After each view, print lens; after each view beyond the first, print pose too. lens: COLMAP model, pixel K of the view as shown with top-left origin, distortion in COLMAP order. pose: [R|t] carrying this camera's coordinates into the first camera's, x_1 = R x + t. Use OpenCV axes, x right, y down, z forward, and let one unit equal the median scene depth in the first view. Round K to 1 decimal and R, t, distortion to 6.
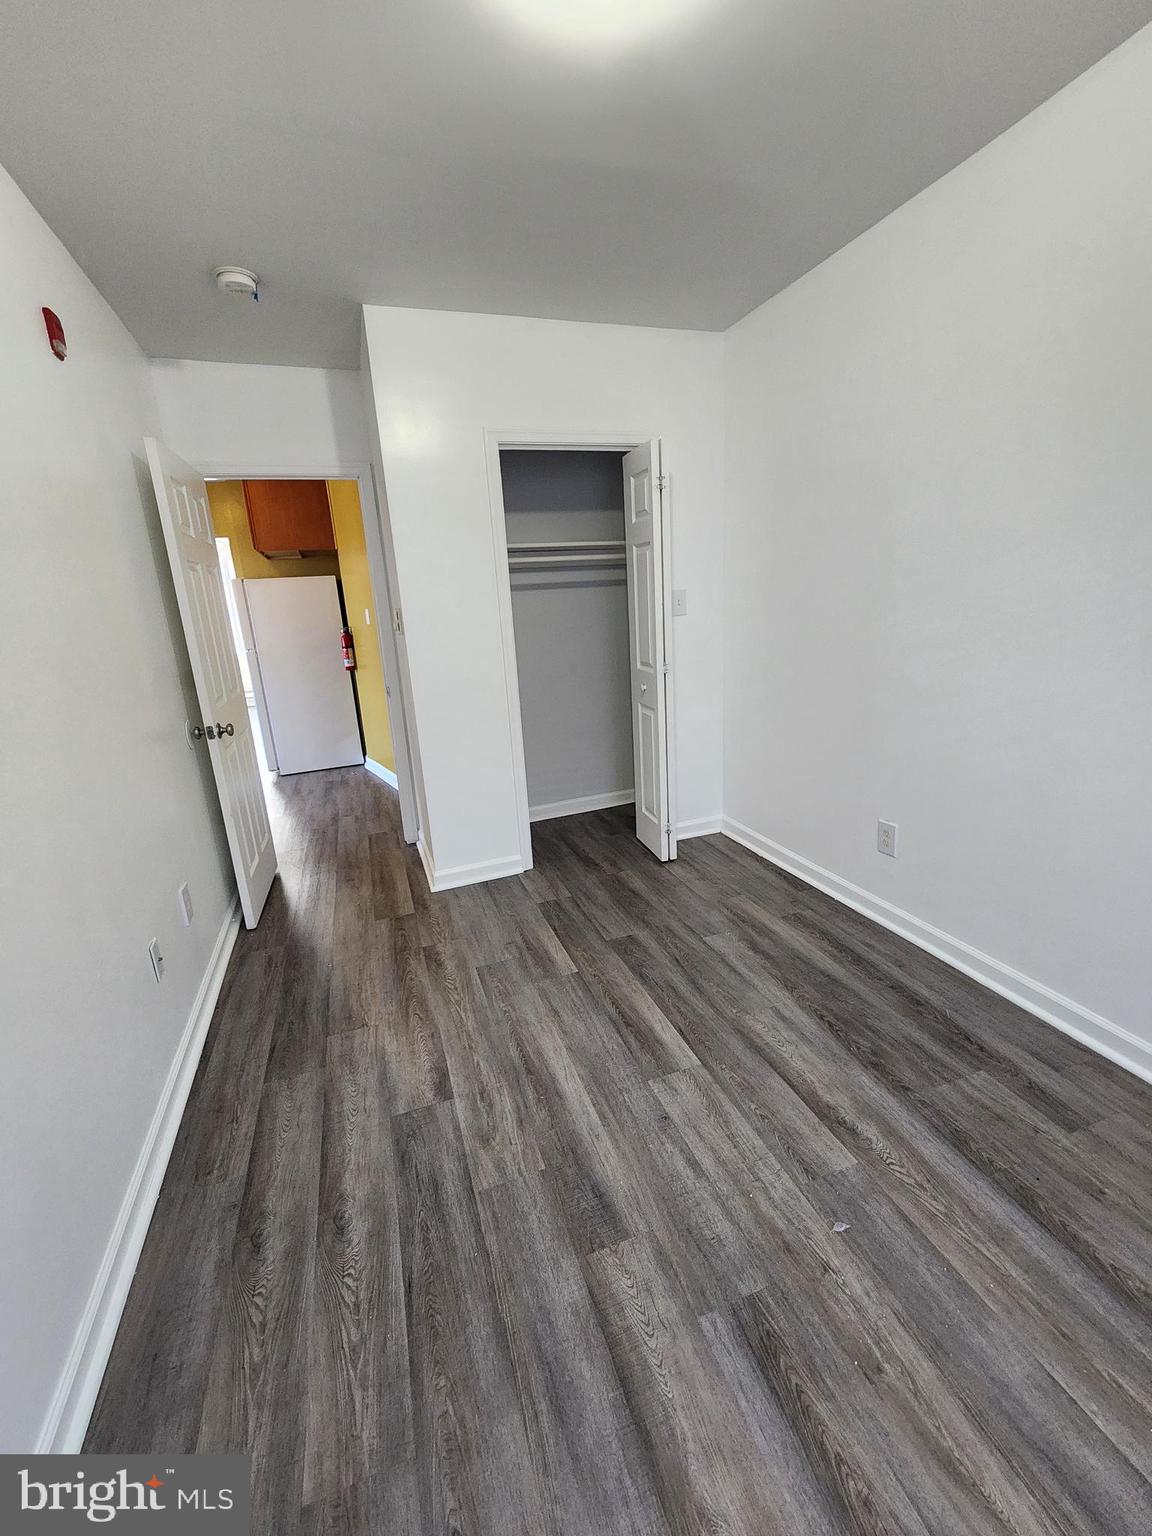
lens RADIAL K [[635.5, 0, 577.6], [0, 635.5, 767.1], [0, 0, 1]] dist [-0.003811, 0.001179]
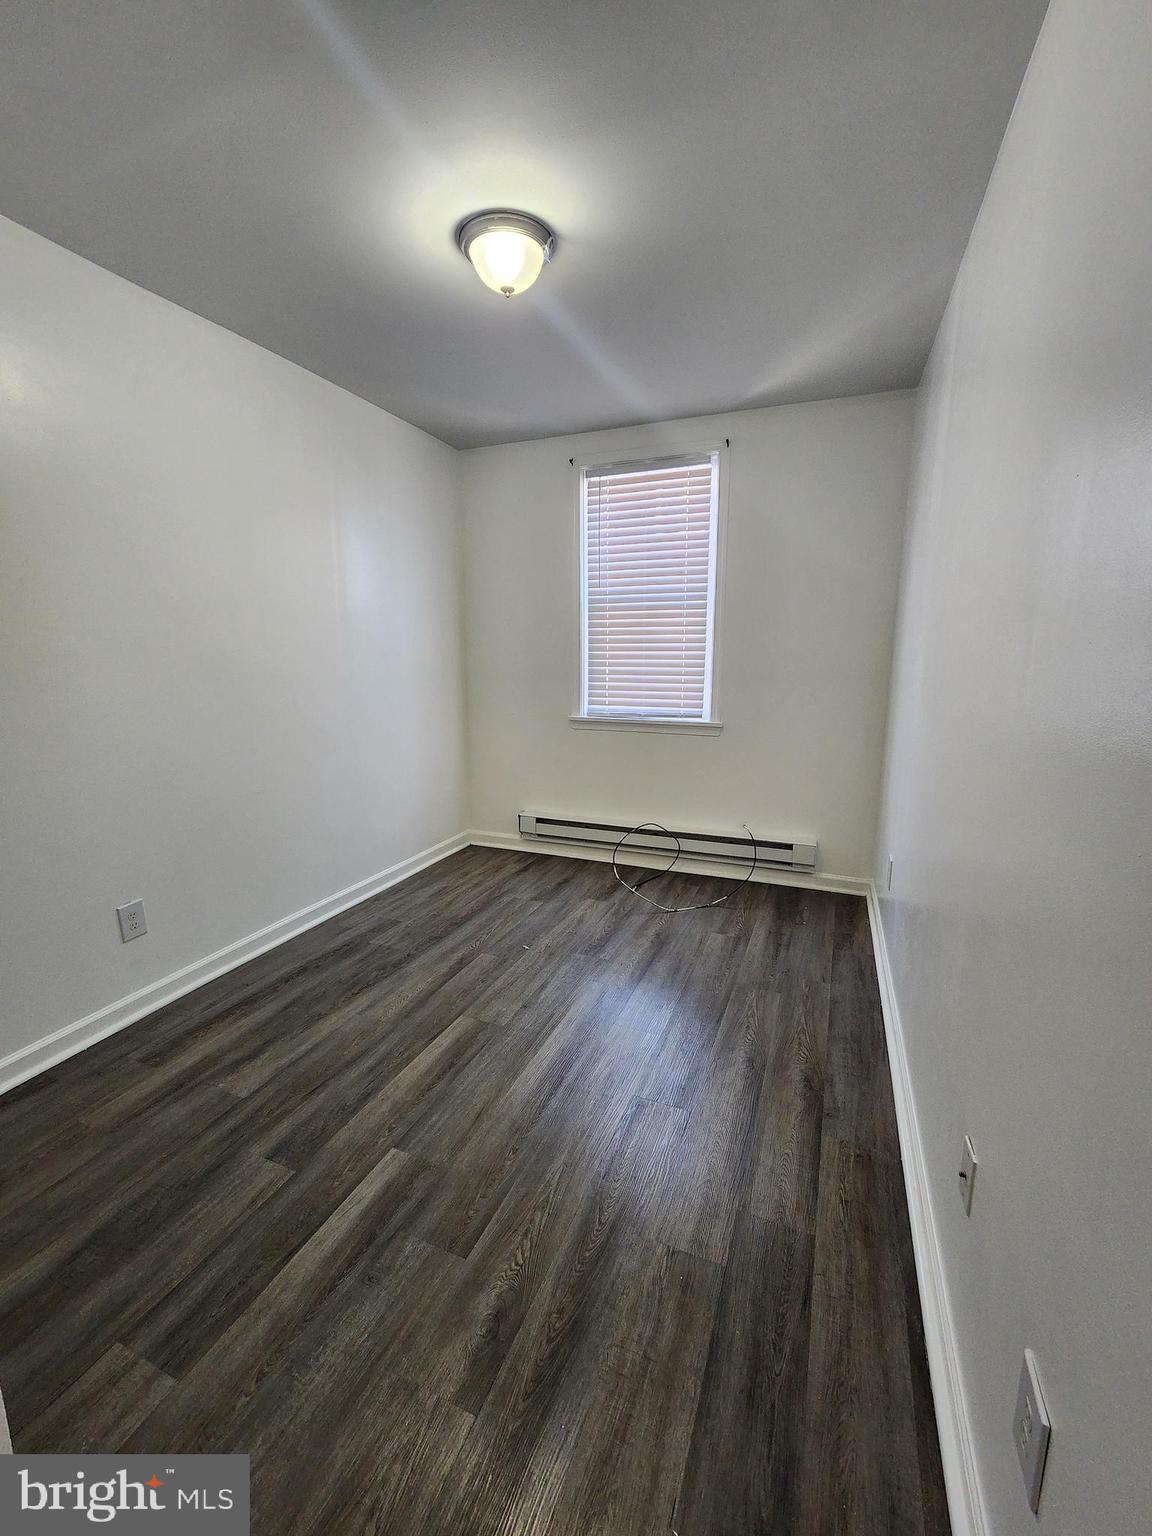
lens RADIAL K [[635.5, 0, 577.6], [0, 635.5, 767.1], [0, 0, 1]] dist [-0.003811, 0.001179]
pose [[-0.741738, -0.069540, 0.667074, -0.677363], [0.216212, 0.916718, 0.335977, -0.302647], [-0.634883, 0.393436, -0.664930, 1.319988]]
